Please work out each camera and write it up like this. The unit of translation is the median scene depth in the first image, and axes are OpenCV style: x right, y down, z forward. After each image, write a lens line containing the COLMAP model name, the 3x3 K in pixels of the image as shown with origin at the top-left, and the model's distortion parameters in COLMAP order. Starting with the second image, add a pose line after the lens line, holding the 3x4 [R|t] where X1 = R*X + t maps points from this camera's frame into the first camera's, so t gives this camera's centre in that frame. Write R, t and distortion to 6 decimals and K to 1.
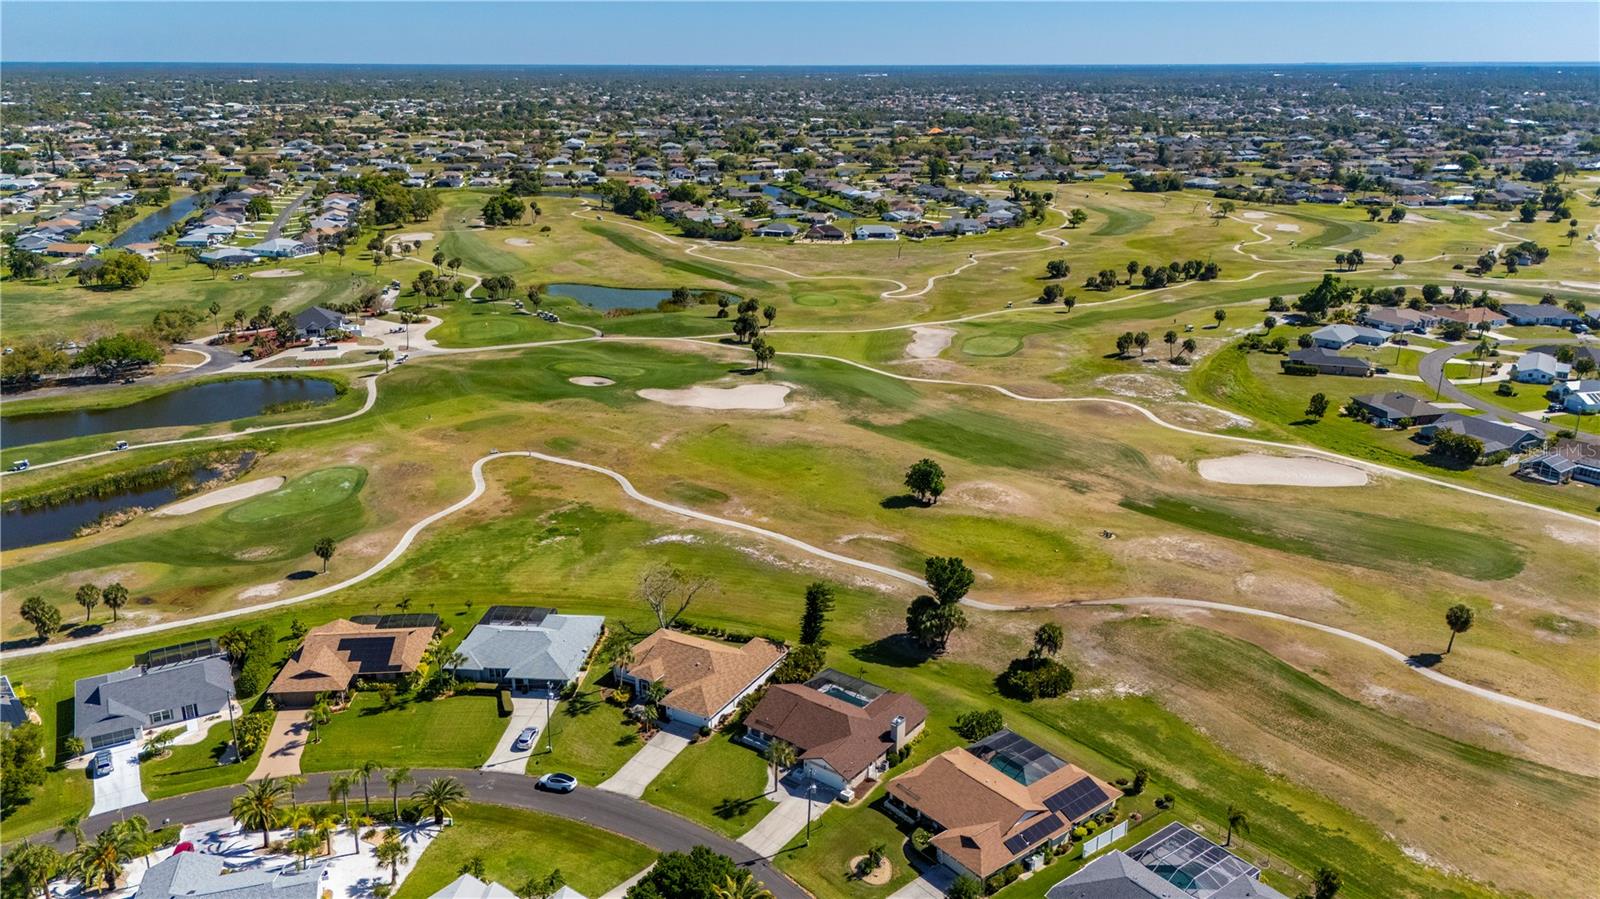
lens RADIAL K [[1193.3, 0, 806.6], [0, 1193.3, 453.5], [0, 0, 1]] dist [0.084913, -0.095458]
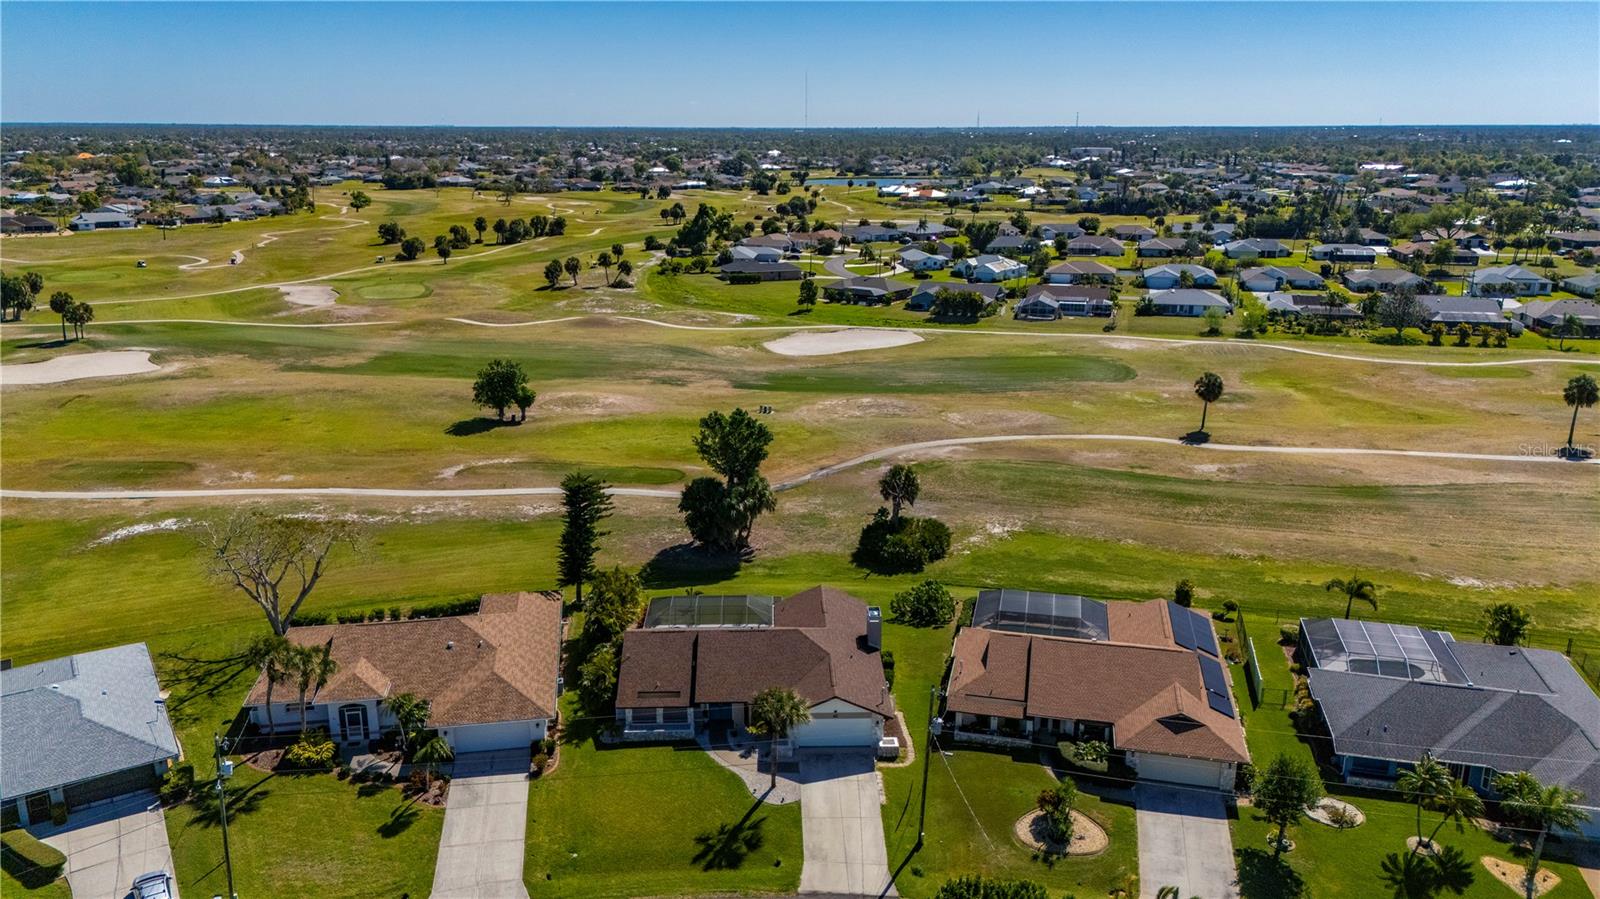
lens RADIAL K [[1182.1, 0, 807.2], [0, 1182.1, 447.1], [0, 0, 1]] dist [0.054197, -0.025537]
pose [[0.783765, -0.163953, 0.599025, -0.225806], [0.194034, 0.980886, 0.014595, 0.098726], [-0.589968, 0.104792, 0.800597, 0.422433]]
